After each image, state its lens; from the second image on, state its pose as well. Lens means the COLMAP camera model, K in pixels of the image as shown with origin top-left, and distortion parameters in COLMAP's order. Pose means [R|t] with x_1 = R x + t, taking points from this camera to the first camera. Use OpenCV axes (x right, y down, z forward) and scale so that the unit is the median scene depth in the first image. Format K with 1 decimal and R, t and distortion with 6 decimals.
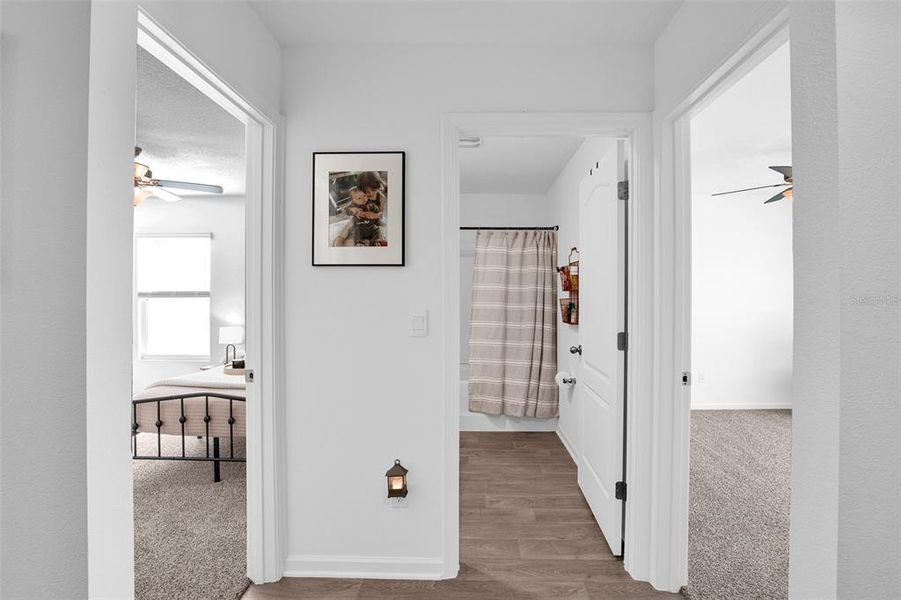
lens RADIAL K [[415.6, 0, 452.3], [0, 415.6, 298.0], [0, 0, 1]] dist [-0.028653, 0.000031]
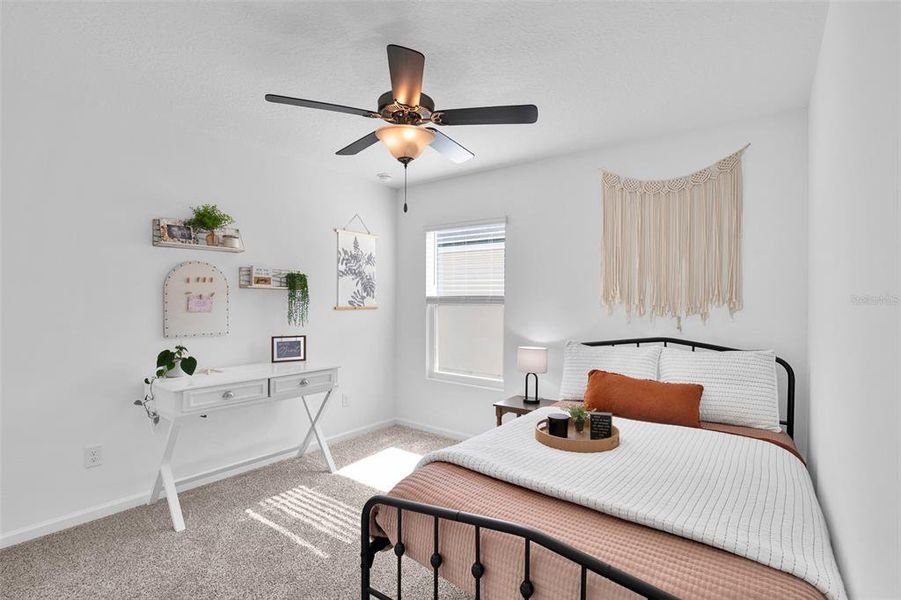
lens RADIAL K [[415.6, 0, 452.3], [0, 415.6, 298.0], [0, 0, 1]] dist [-0.028653, 0.000031]
pose [[0.816065, 0.001698, -0.577958, -0.242473], [-0.008894, 0.999914, -0.009620, -0.005073], [0.577892, 0.012991, 0.816010, 0.351372]]
